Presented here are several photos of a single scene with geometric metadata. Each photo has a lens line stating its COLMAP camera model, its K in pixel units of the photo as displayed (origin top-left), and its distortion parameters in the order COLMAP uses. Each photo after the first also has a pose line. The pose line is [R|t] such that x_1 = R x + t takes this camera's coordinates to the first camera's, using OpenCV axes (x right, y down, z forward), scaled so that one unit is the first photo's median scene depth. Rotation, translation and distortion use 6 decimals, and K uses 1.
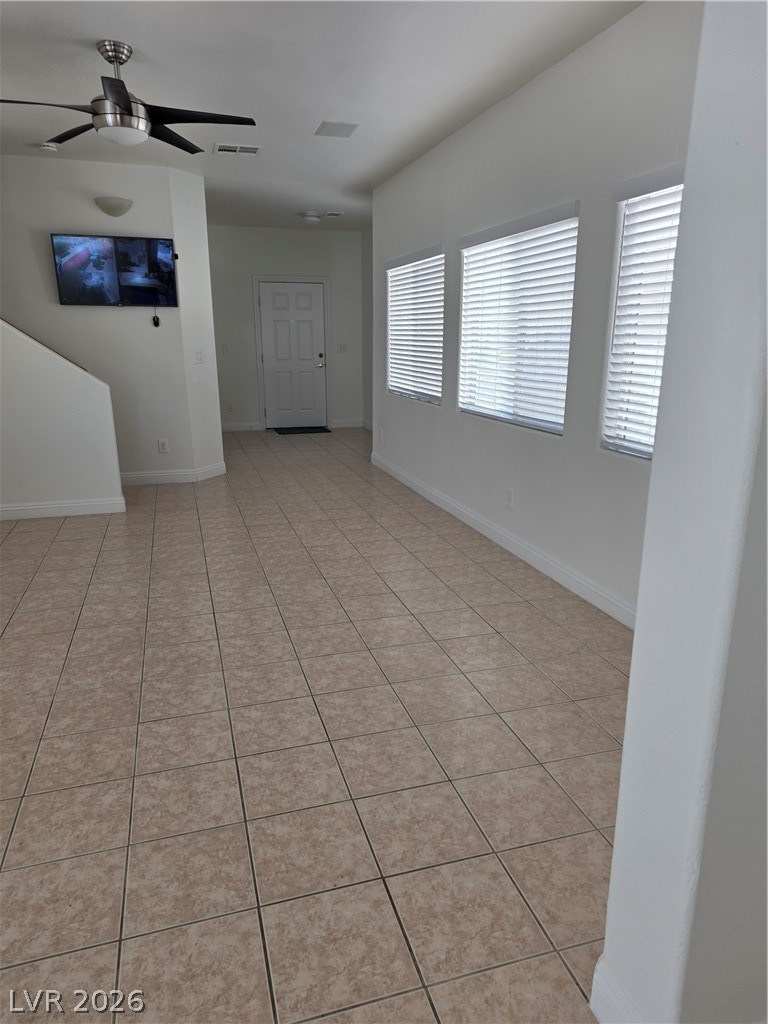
lens RADIAL K [[681.8, 0, 385.6], [0, 681.8, 536.9], [0, 0, 1]] dist [0.049614, -0.041038]
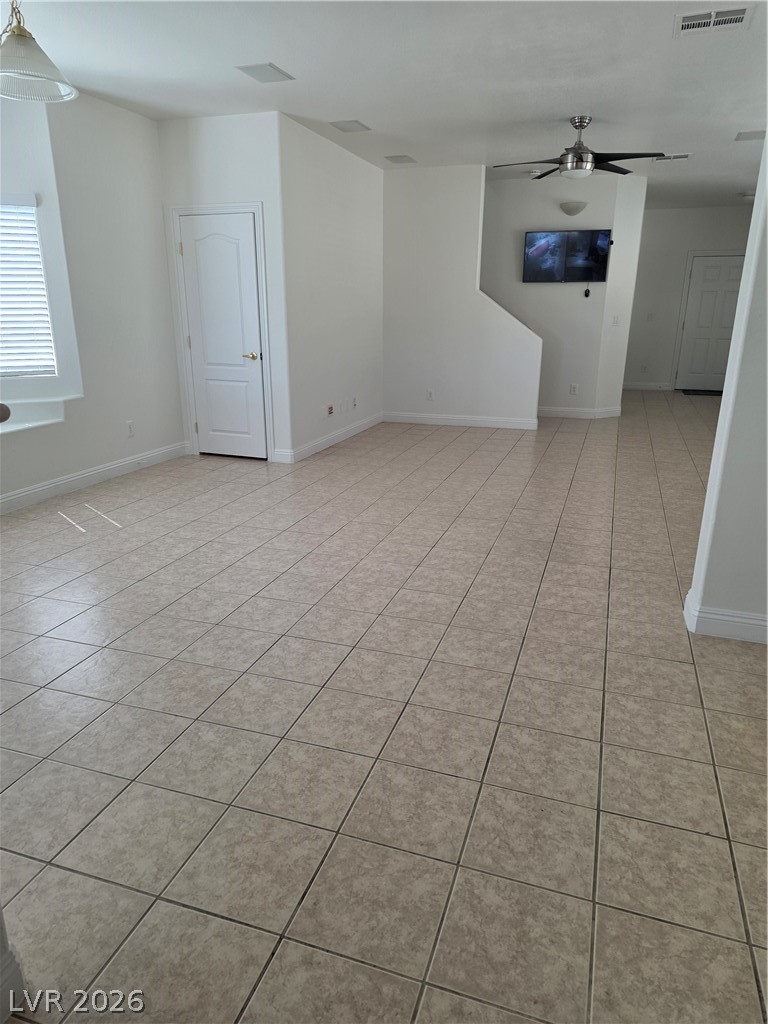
lens RADIAL K [[665.7, 0, 381.7], [0, 665.7, 530.4], [0, 0, 1]] dist [0.005736, 0.000842]
pose [[0.811961, 0.186803, -0.553013, 0.150123], [-0.168140, 0.982102, 0.084875, 0.098786], [0.558971, 0.024069, 0.828838, -0.291185]]
